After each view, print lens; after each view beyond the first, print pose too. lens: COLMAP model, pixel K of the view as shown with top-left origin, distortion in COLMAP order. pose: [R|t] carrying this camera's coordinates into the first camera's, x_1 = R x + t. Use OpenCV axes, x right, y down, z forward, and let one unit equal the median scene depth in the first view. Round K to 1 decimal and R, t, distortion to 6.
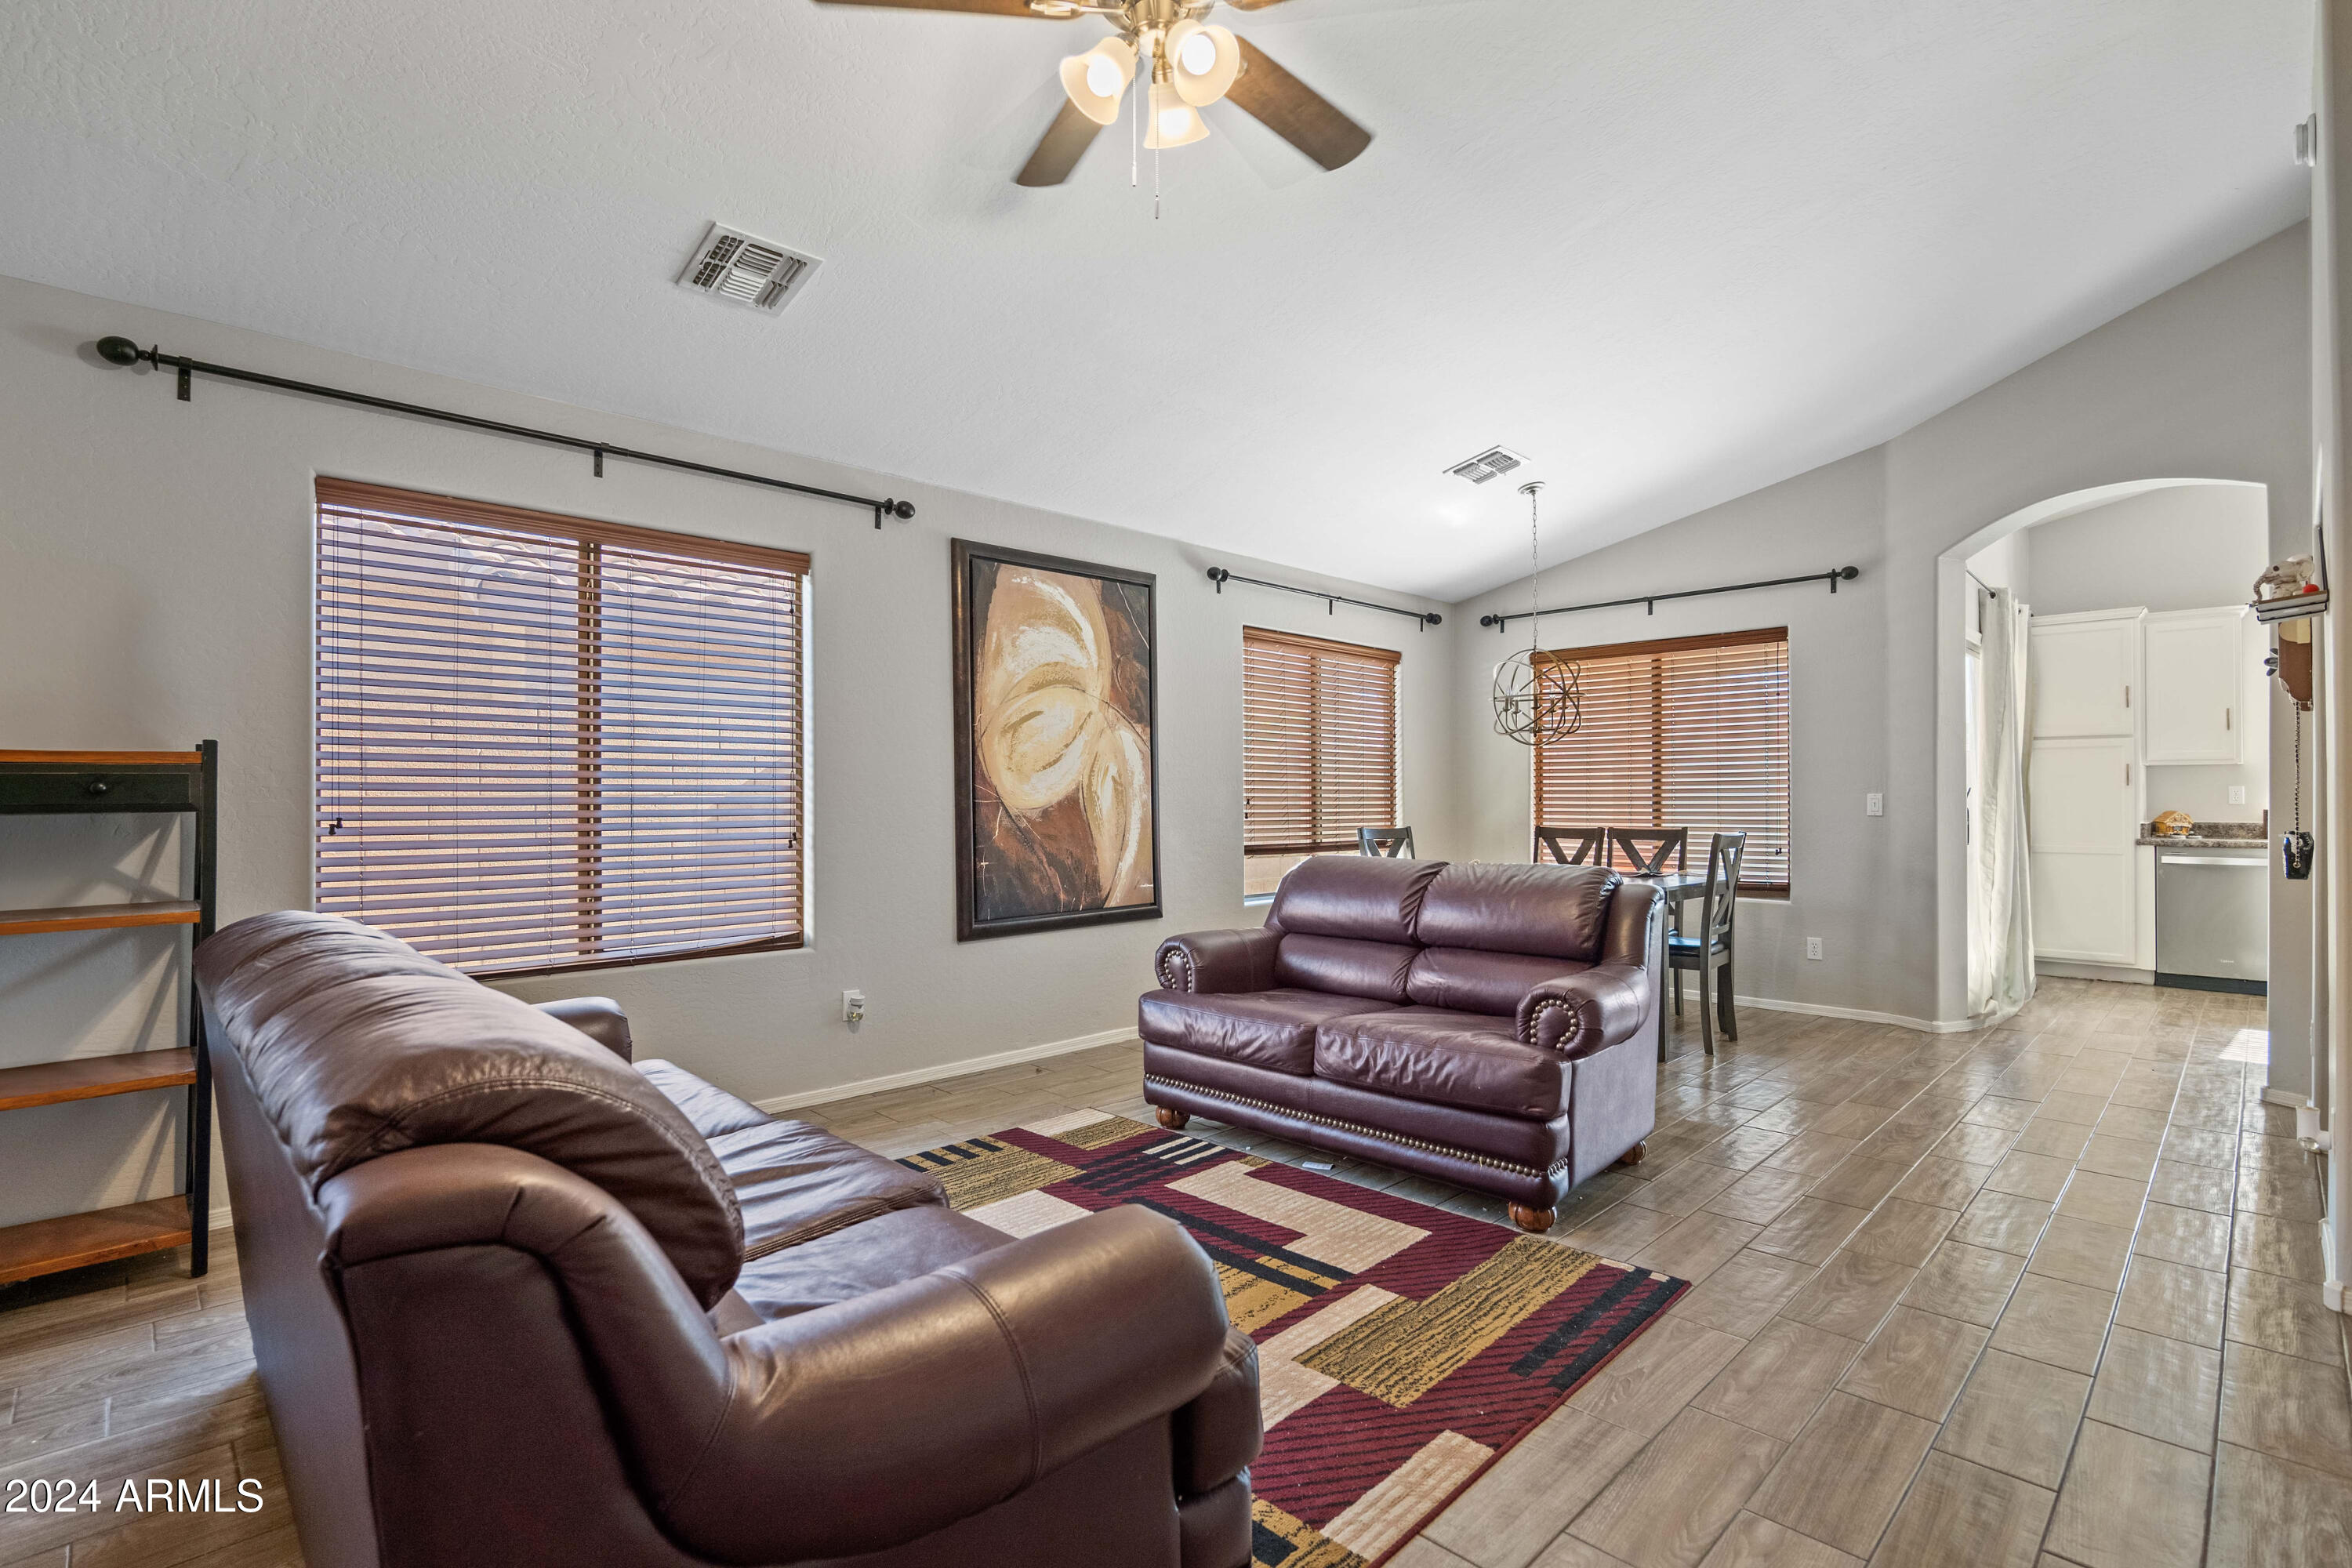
lens RADIAL K [[1094.2, 0, 1172.8], [0, 1094.2, 802.2], [0, 0, 1]] dist [-0.021439, 0.000414]
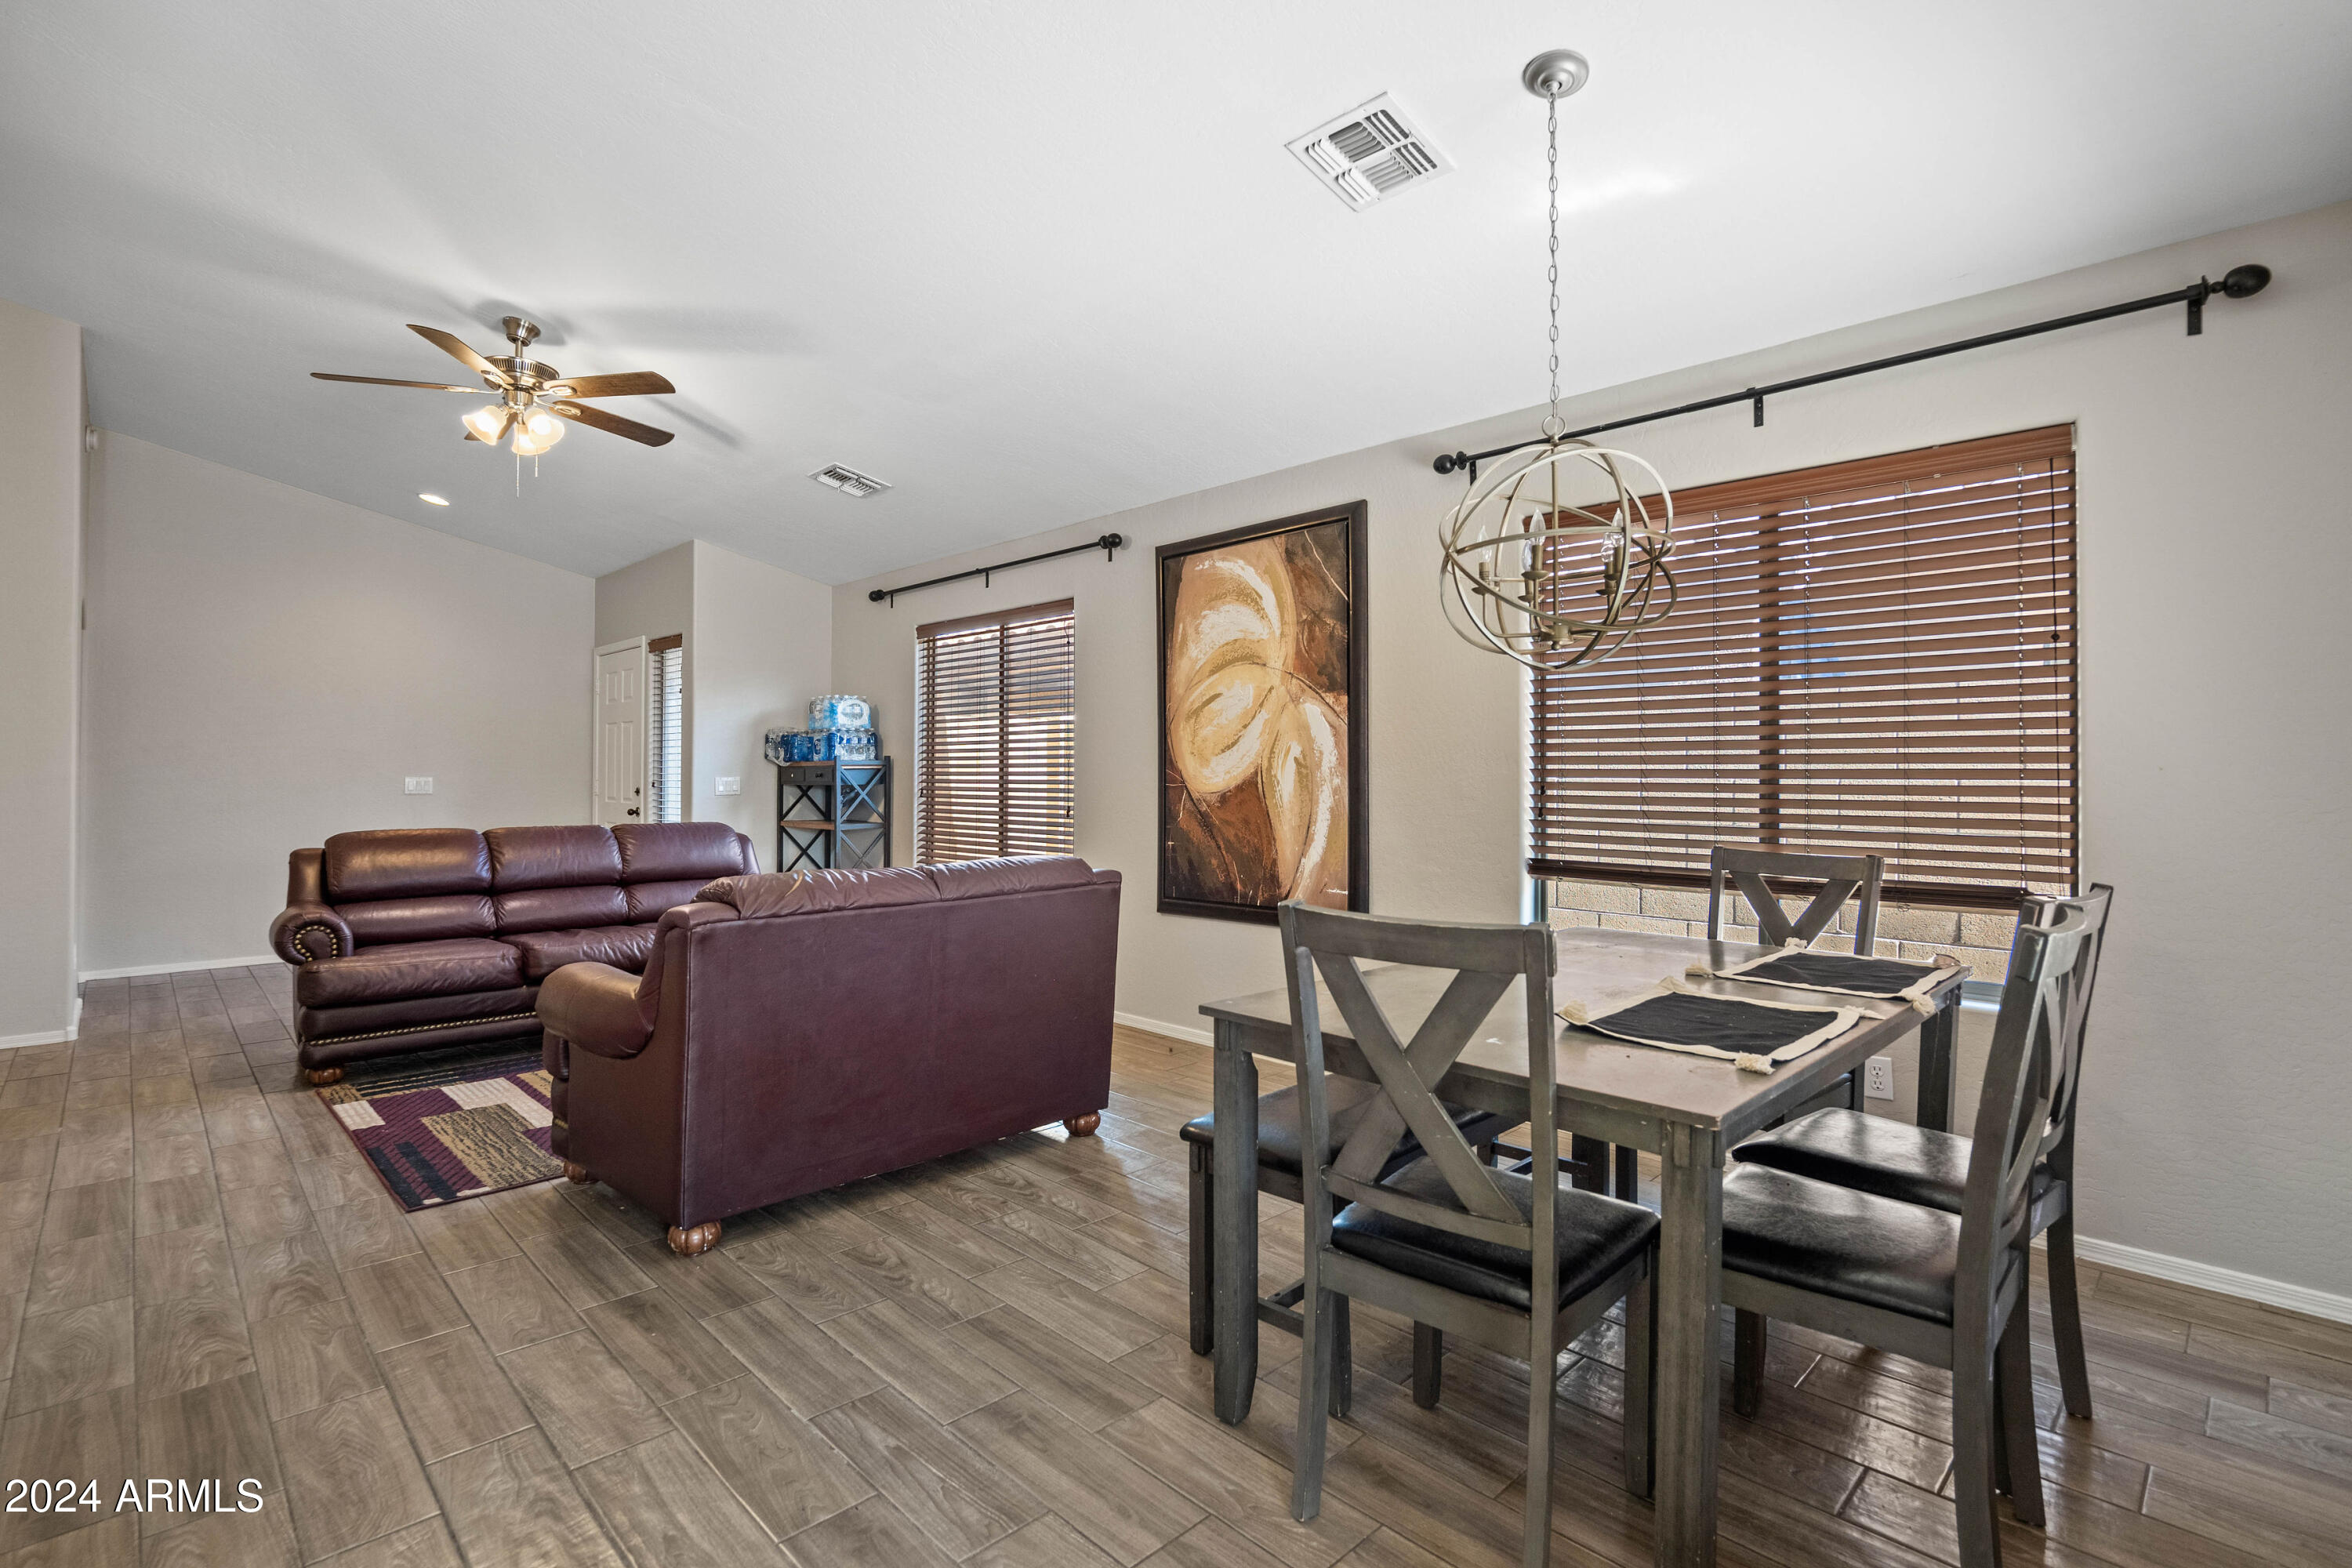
lens RADIAL K [[1094.2, 0, 1171.9], [0, 1094.2, 773.8], [0, 0, 1]] dist [-0.021439, 0.000414]
pose [[-0.002512, 0.002996, -0.999992, 0.843532], [-0.003901, 0.999988, 0.003006, -0.013728], [0.999989, 0.003909, -0.002501, 0.944586]]
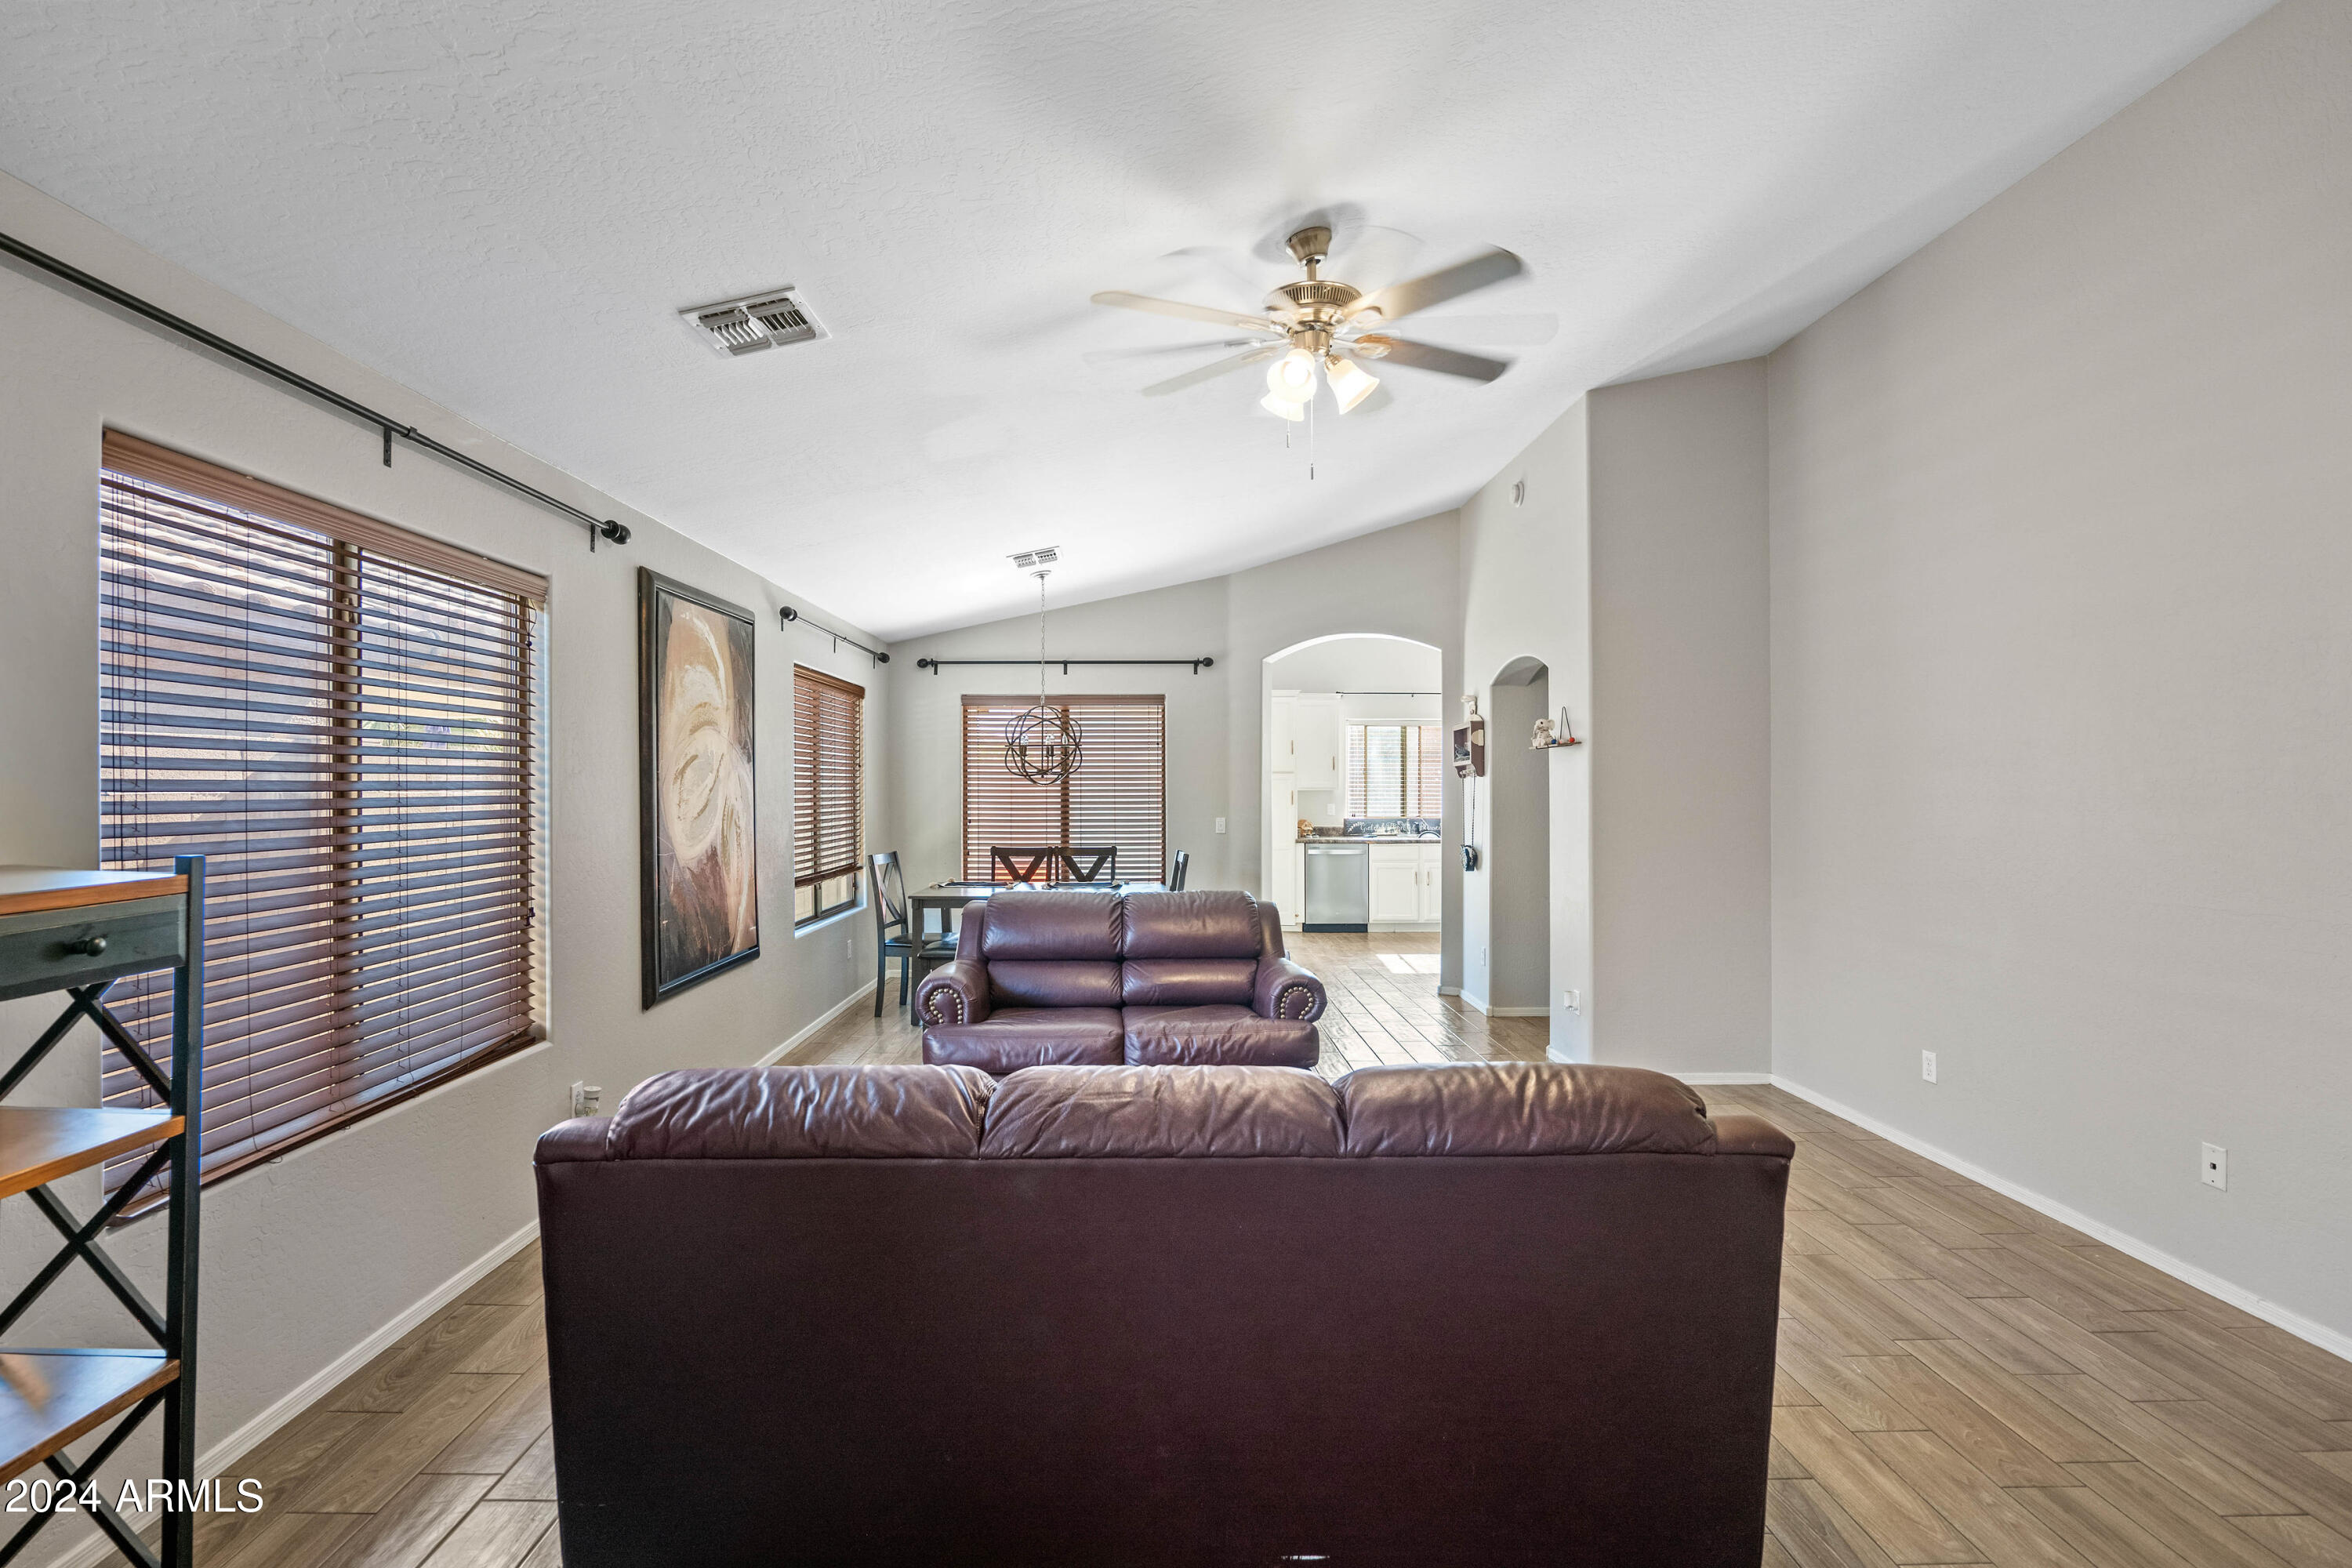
lens RADIAL K [[1094.2, 0, 1166.1], [0, 1094.2, 780.6], [0, 0, 1]] dist [-0.021439, 0.000414]
pose [[0.691554, 0.005210, 0.722306, -0.511129], [0.000473, 0.999971, -0.007665, -0.052339], [-0.722324, 0.005642, 0.691532, 0.057514]]
